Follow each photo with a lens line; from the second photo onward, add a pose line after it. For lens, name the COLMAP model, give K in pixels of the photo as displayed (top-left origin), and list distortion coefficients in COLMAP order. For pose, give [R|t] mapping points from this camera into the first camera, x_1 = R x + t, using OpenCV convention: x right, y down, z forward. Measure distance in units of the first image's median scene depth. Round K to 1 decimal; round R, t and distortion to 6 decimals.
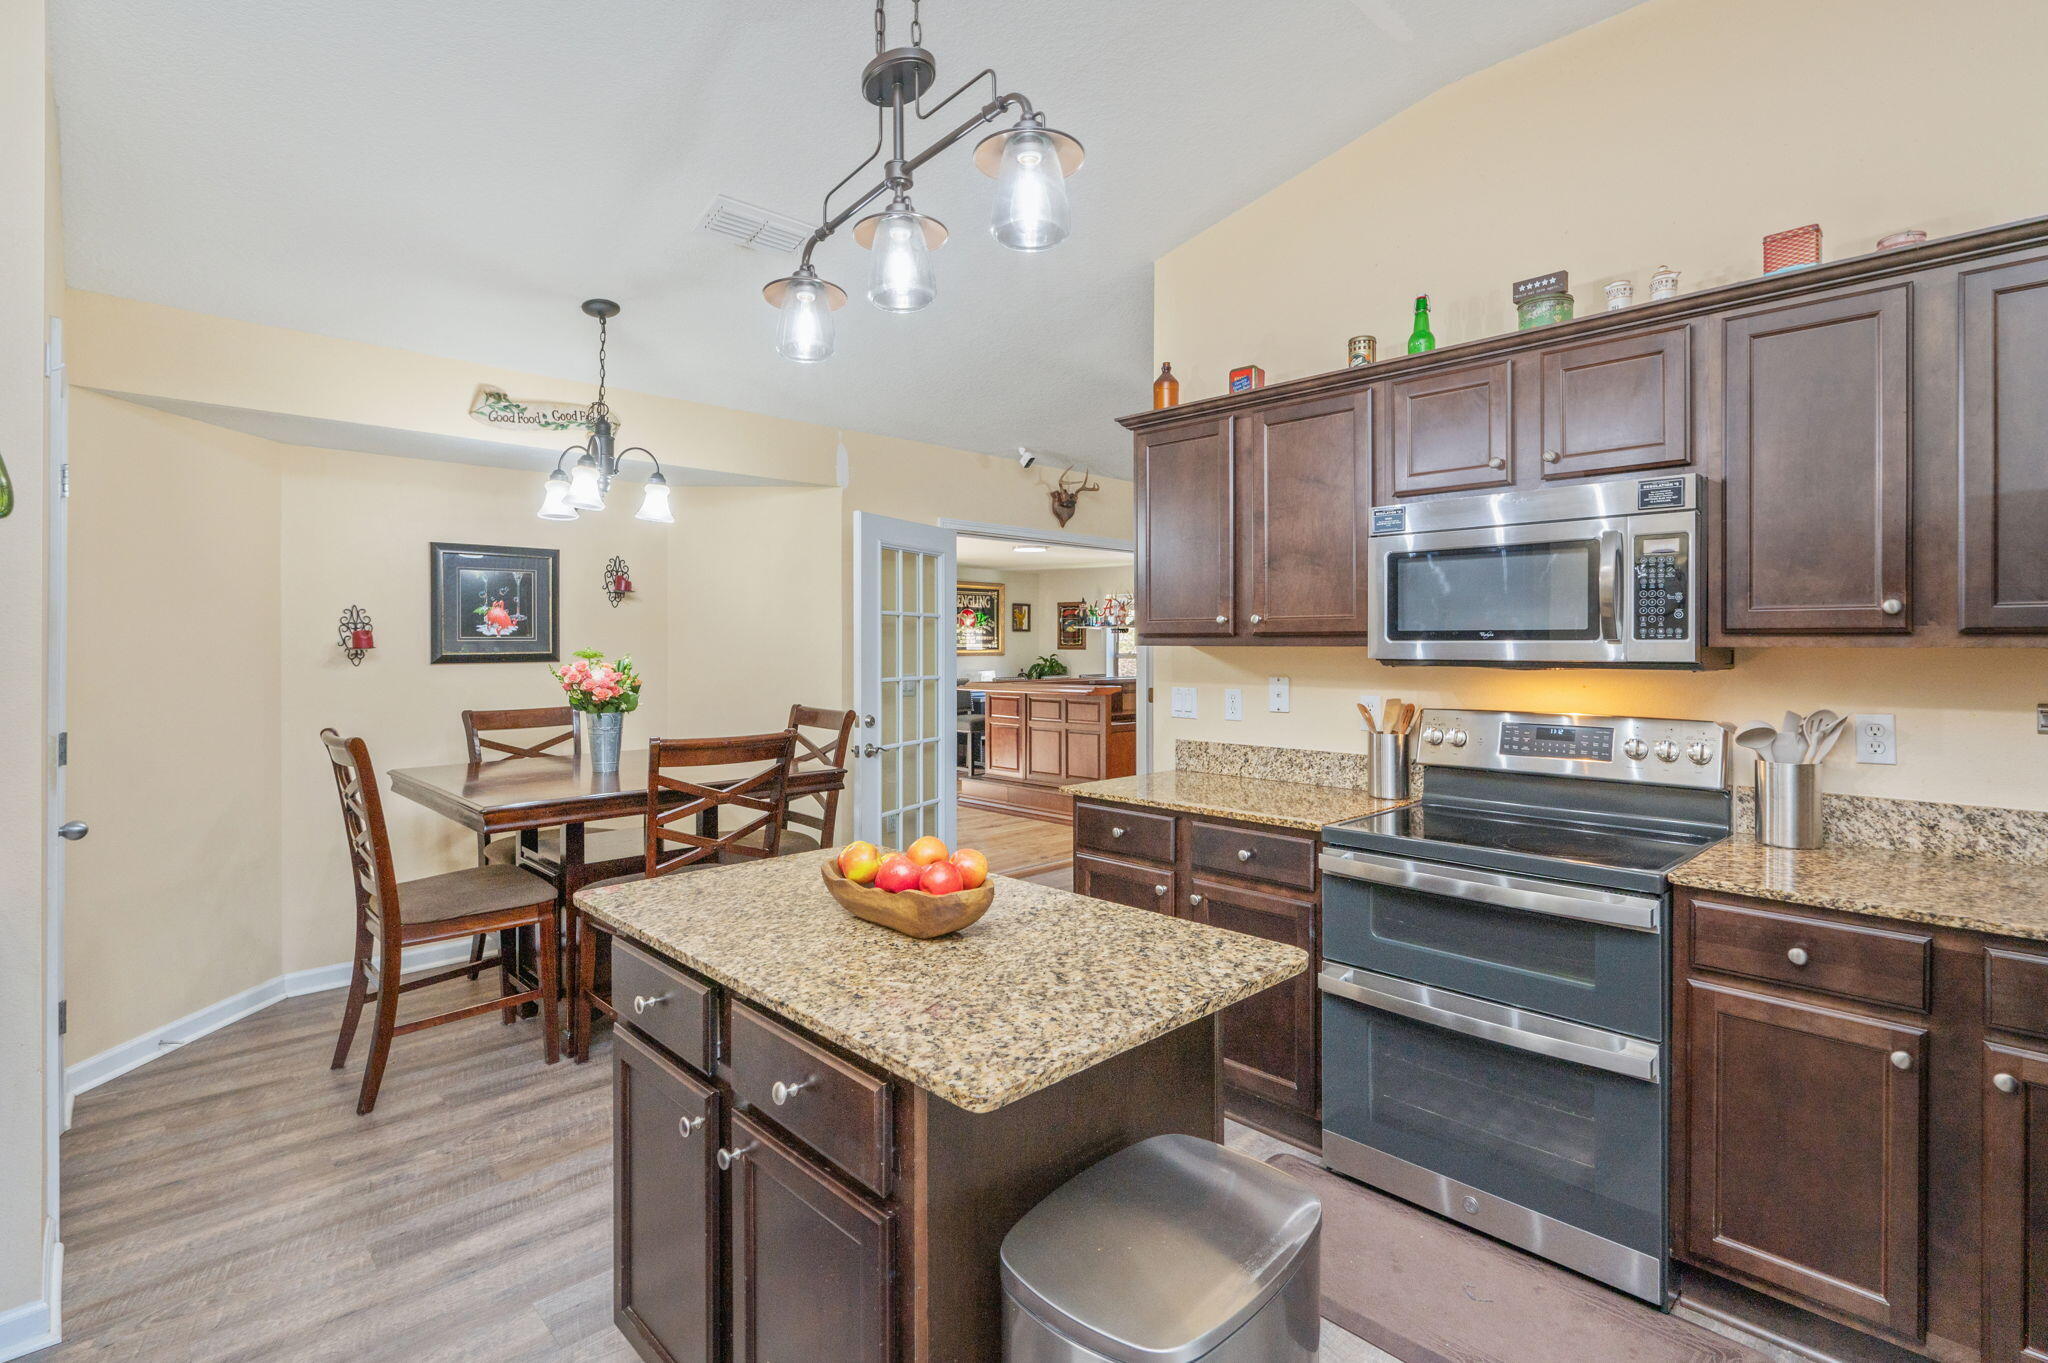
lens RADIAL K [[945.3, 0, 1040.4], [0, 945.3, 640.4], [0, 0, 1]] dist [0.002982, 0.000284]
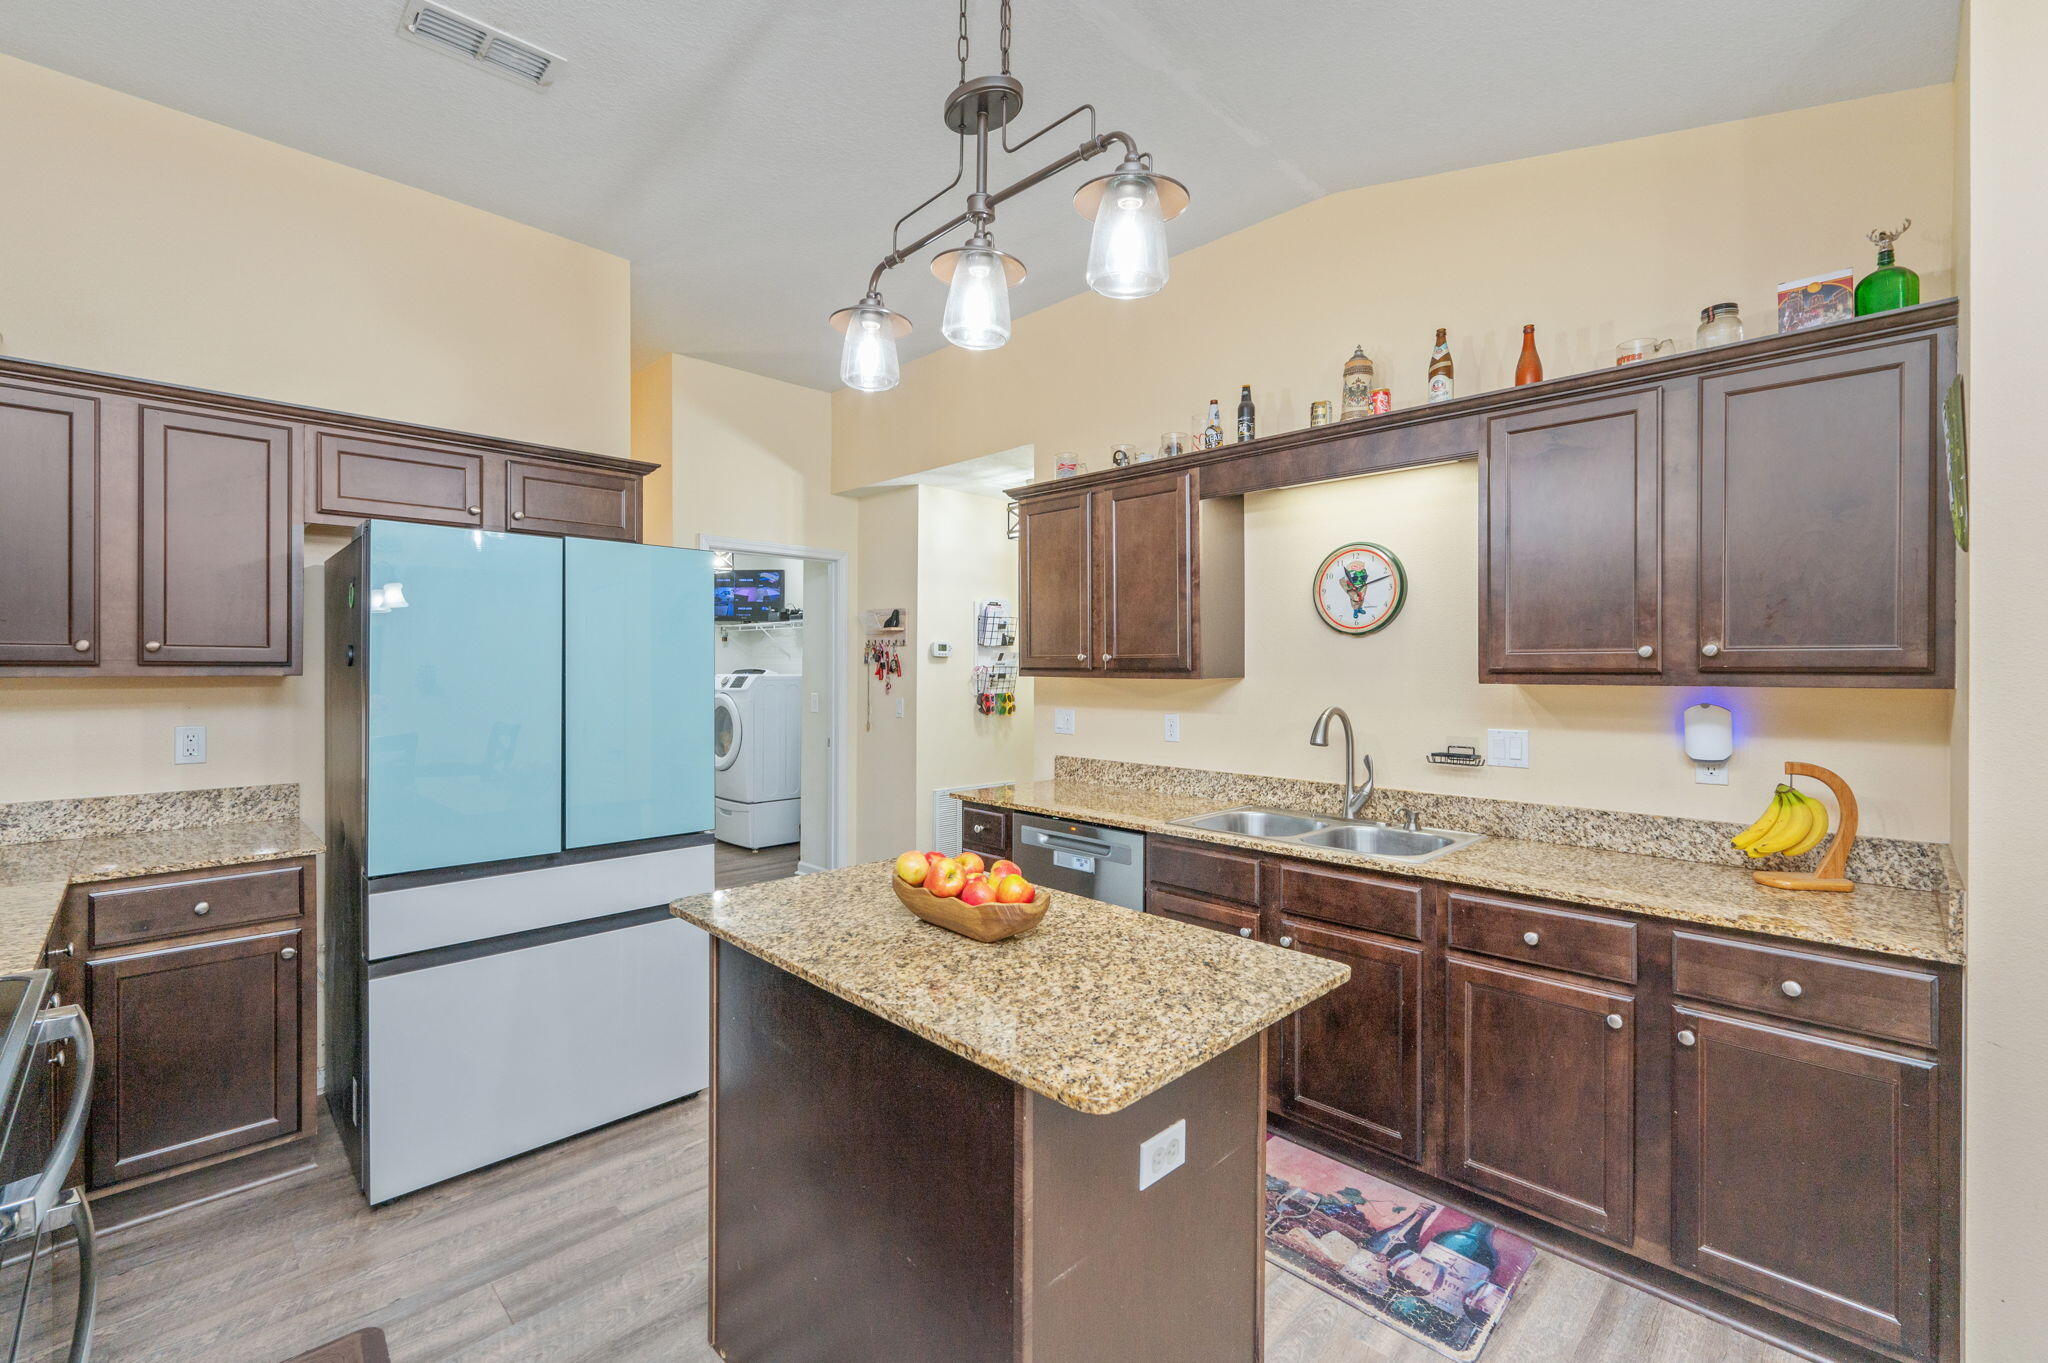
lens RADIAL K [[887.2, 0, 1024.1], [0, 887.2, 673.8], [0, 0, 1]] dist [-0.001089, -0.000015]
pose [[-0.999993, 0.001658, 0.003305, -0.158144], [0.001676, 0.999984, 0.005396, -0.008813], [-0.003296, 0.005401, -0.999980, 1.501433]]
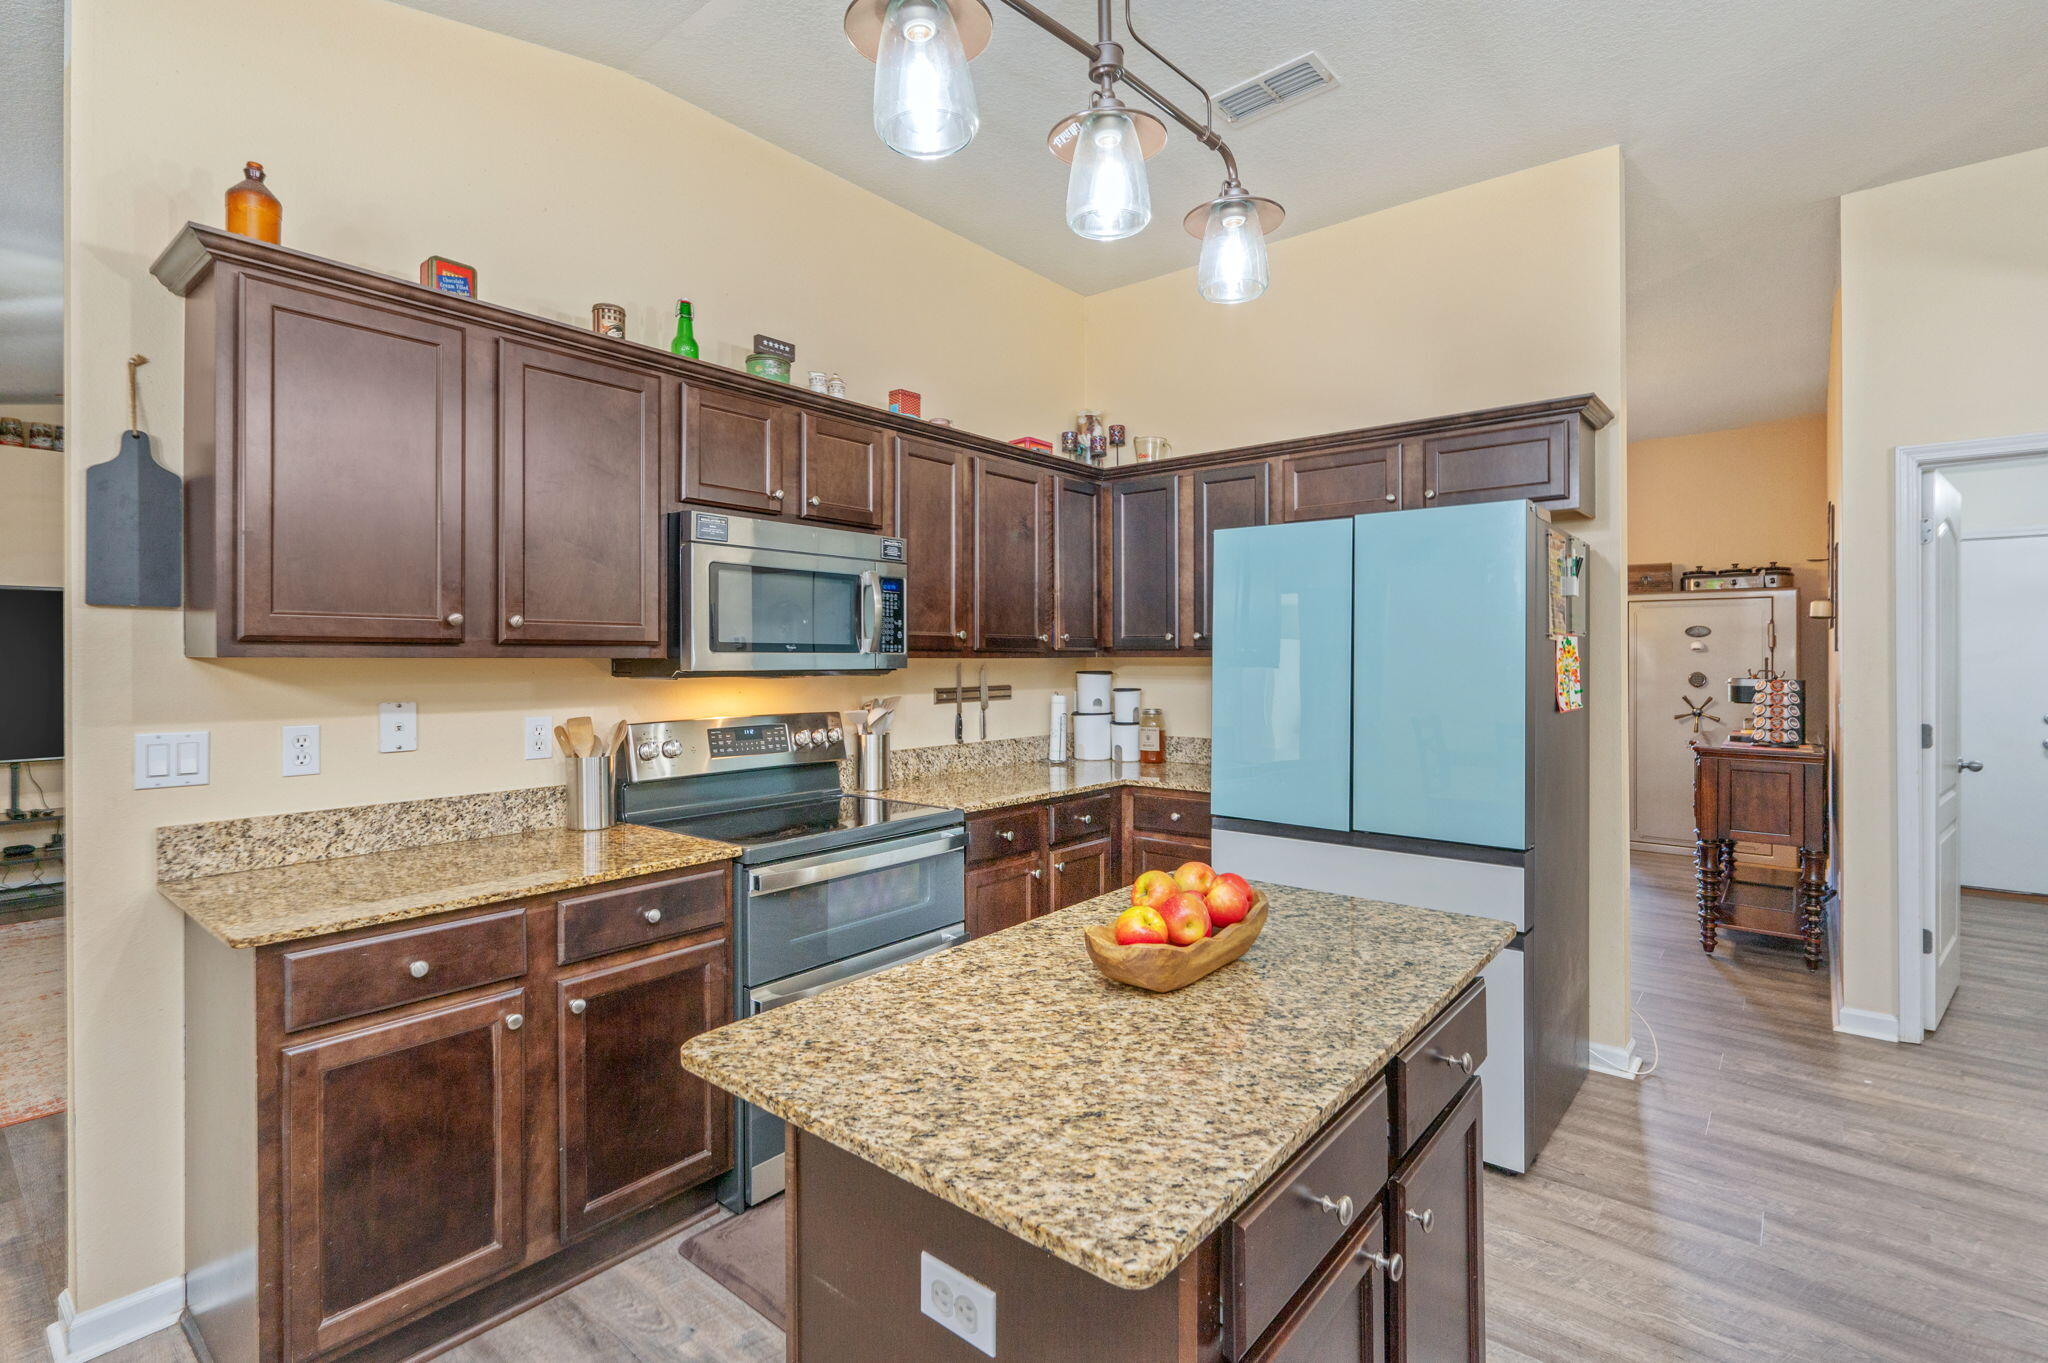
lens RADIAL K [[945.3, 0, 1025.7], [0, 945.3, 665.4], [0, 0, 1]] dist [0.002982, 0.000284]
pose [[-0.096972, -0.006595, 0.995265, -0.728545], [-0.005133, 0.999968, 0.006126, 0.007357], [-0.995274, -0.004515, -0.097003, 0.895016]]
